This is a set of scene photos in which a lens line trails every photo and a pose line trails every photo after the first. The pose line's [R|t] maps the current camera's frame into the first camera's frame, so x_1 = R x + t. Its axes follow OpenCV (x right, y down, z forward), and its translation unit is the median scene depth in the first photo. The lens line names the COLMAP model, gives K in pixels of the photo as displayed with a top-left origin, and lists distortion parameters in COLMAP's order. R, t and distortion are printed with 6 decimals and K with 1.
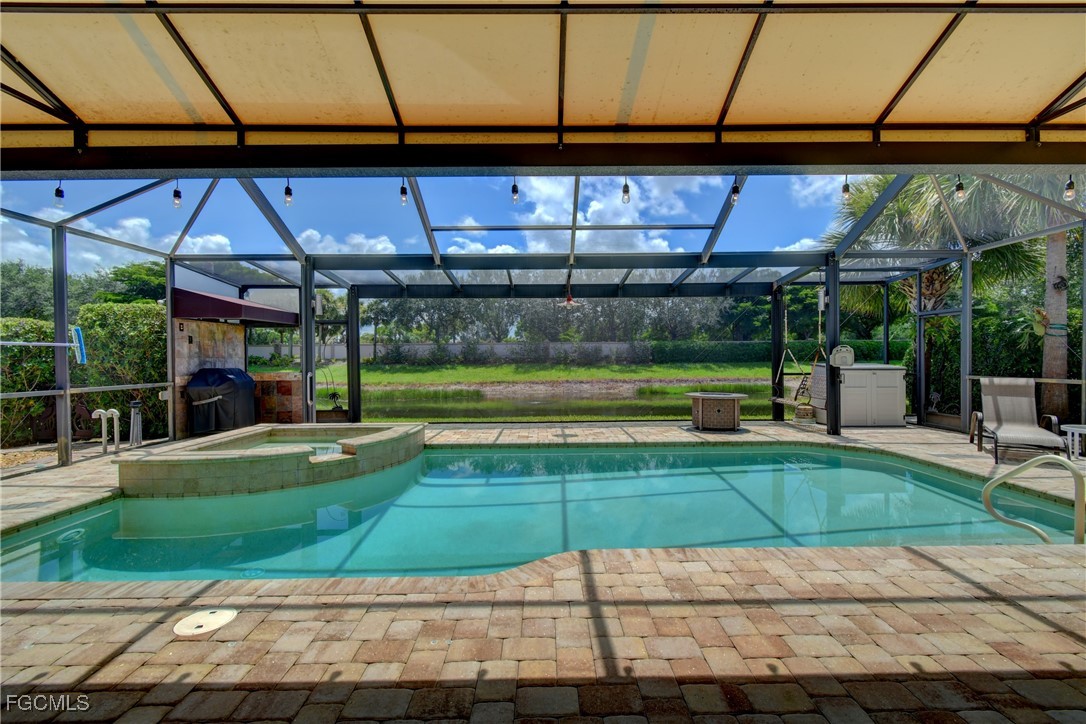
lens RADIAL K [[481.6, 0, 547.6], [0, 481.6, 365.7], [0, 0, 1]] dist [0.001461, 0.000617]
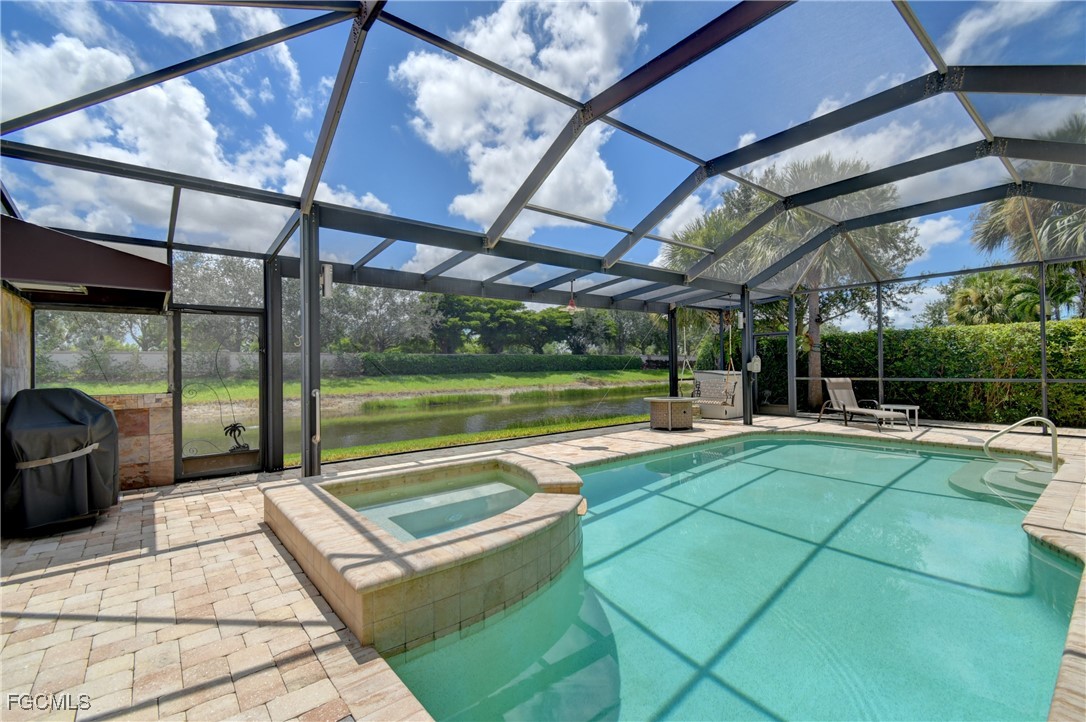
lens RADIAL K [[481.6, 0, 551.3], [0, 481.6, 361.2], [0, 0, 1]] dist [0.001461, 0.000617]
pose [[0.773801, 0.005792, 0.633402, -0.514957], [0.017059, 0.999405, -0.029979, 0.001263], [-0.633199, 0.034003, 0.773242, 0.261339]]
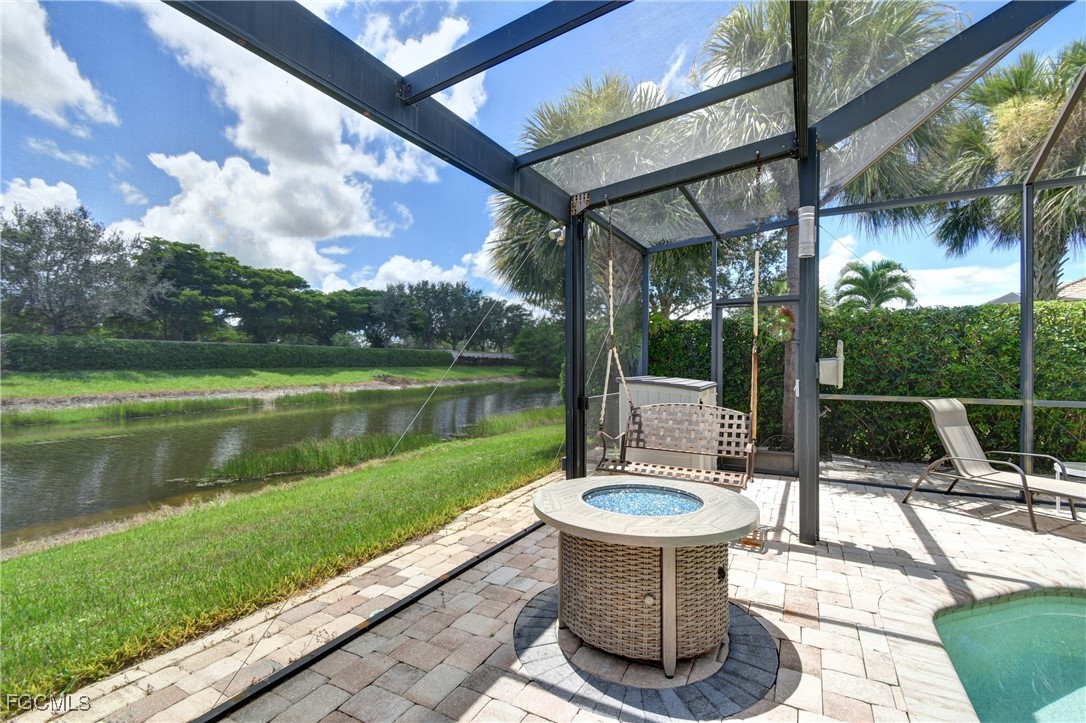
lens RADIAL K [[481.6, 0, 551.3], [0, 481.6, 362.1], [0, 0, 1]] dist [0.001461, 0.000617]
pose [[0.472477, 0.011506, 0.881268, 0.062899], [0.006069, 0.999849, -0.016308, -0.012996], [-0.881322, 0.013053, 0.472336, 0.797319]]
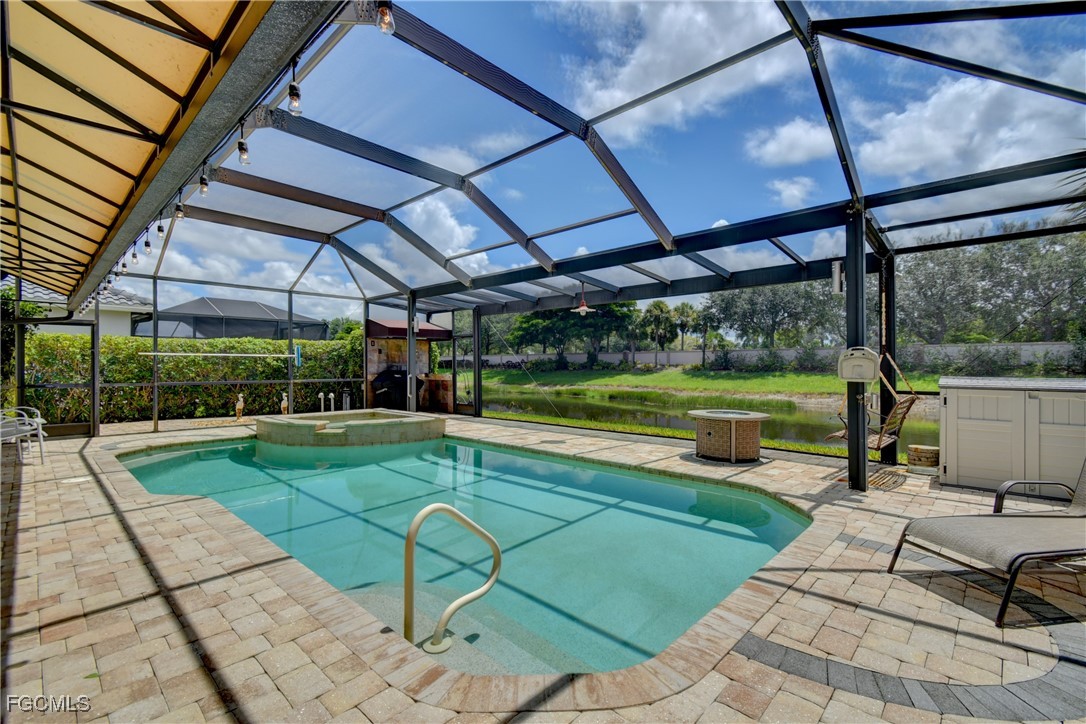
lens RADIAL K [[481.6, 0, 548.5], [0, 481.6, 361.9], [0, 0, 1]] dist [0.001461, 0.000617]
pose [[0.727154, 0.002658, -0.686469, 0.575573], [-0.016604, 0.999768, -0.013716, -0.006467], [0.686274, 0.021372, 0.727029, 0.203141]]
